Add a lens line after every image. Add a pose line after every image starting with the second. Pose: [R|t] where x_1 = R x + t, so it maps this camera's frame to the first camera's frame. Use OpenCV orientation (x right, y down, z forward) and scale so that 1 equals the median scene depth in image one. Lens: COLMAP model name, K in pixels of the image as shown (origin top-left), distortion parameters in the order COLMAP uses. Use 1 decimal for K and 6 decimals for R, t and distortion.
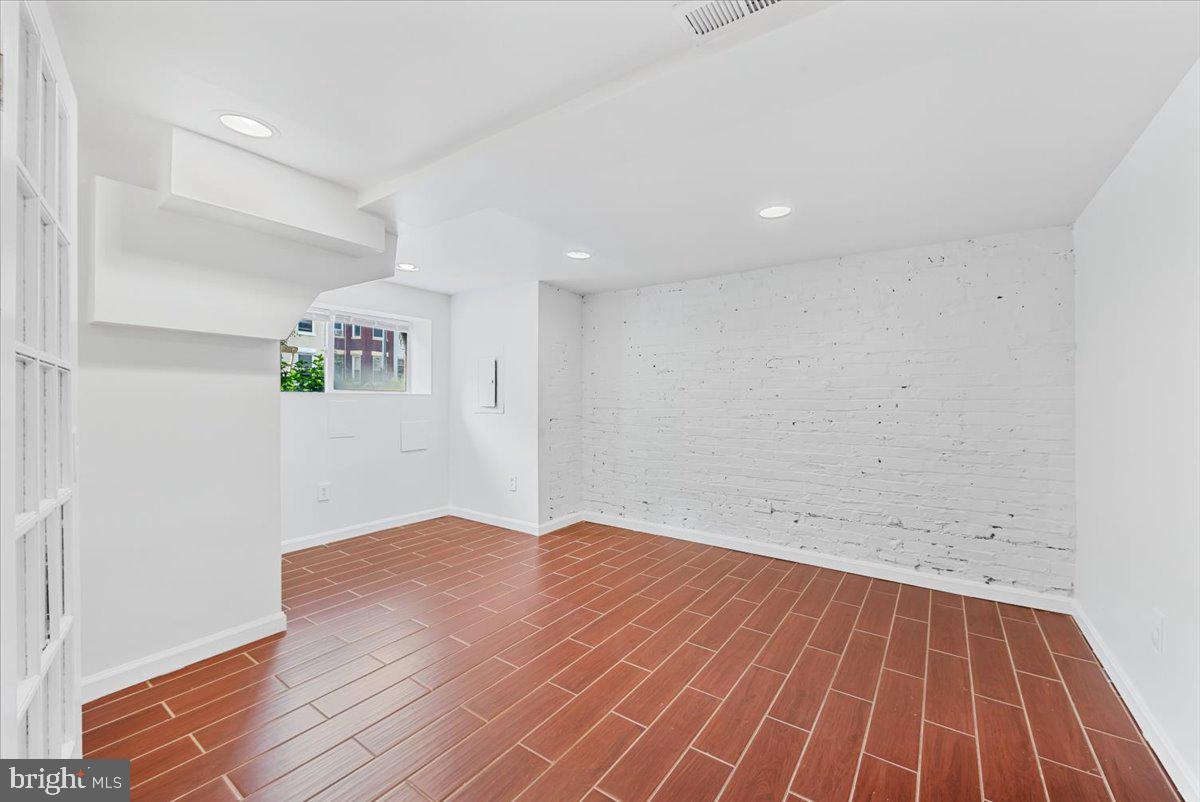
lens RADIAL K [[481.1, 0, 605.9], [0, 481.1, 399.0], [0, 0, 1]] dist [-0.000746, -0.000136]
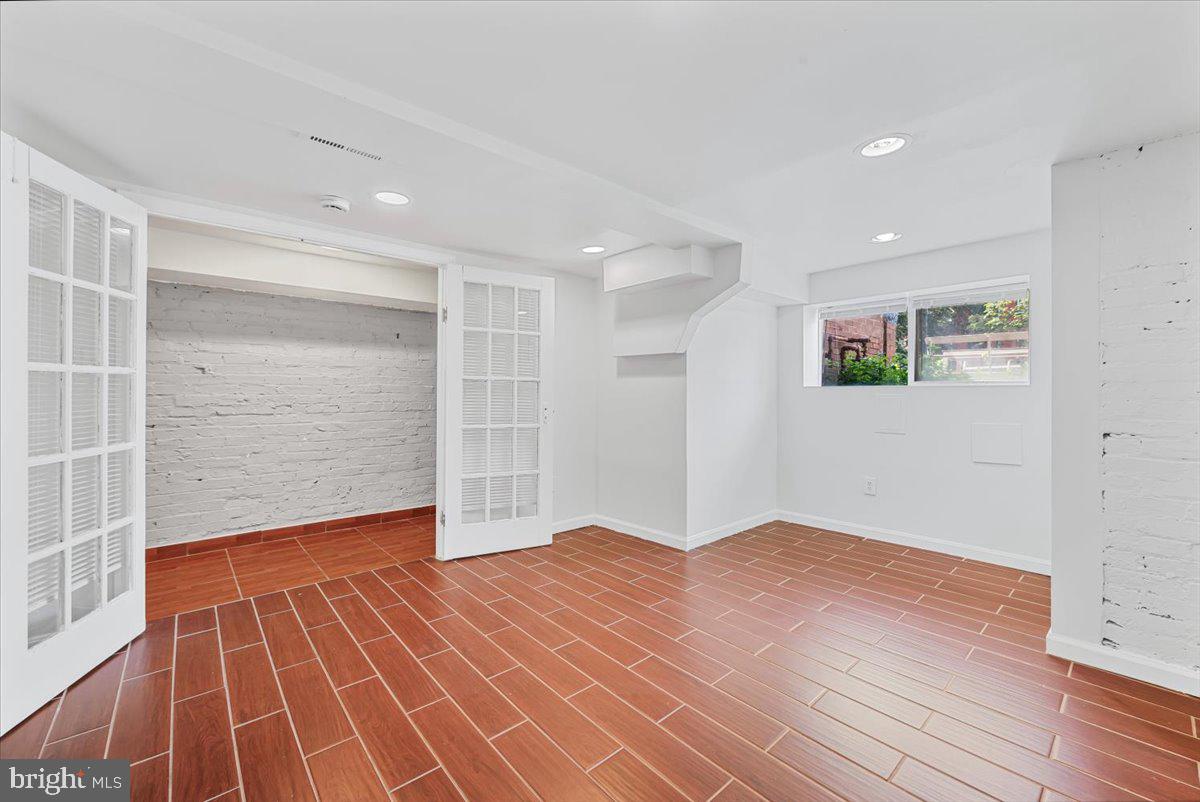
lens RADIAL K [[481.1, 0, 605.9], [0, 481.1, 399.0], [0, 0, 1]] dist [-0.000746, -0.000136]
pose [[-0.229492, 0.008345, -0.973275, 0.521143], [-0.000515, 0.999962, 0.008695, 0.004433], [0.973310, 0.002497, -0.229479, 0.710019]]
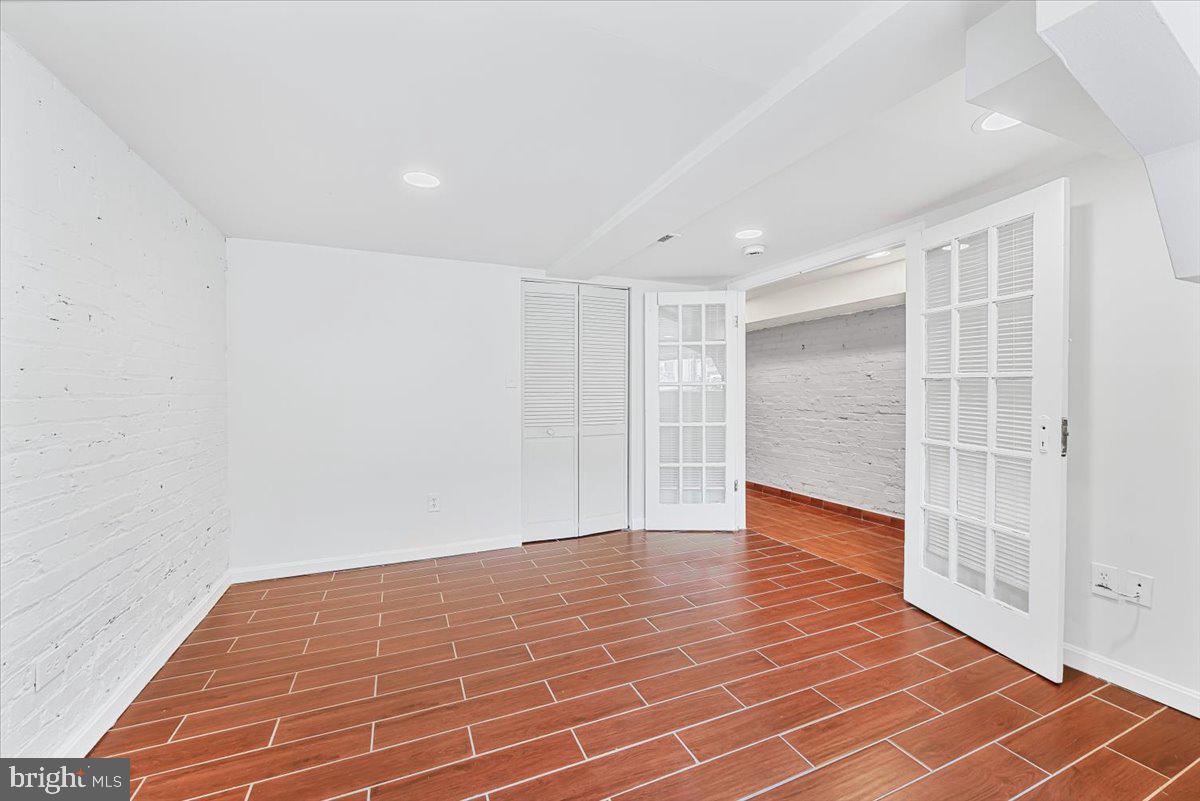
lens RADIAL K [[481.1, 0, 605.9], [0, 481.1, 398.5], [0, 0, 1]] dist [-0.000746, -0.000136]
pose [[-0.856098, -0.009291, 0.516730, -0.263188], [-0.001686, 0.999883, 0.015185, -0.006647], [-0.516811, 0.012128, -0.856013, 1.074824]]
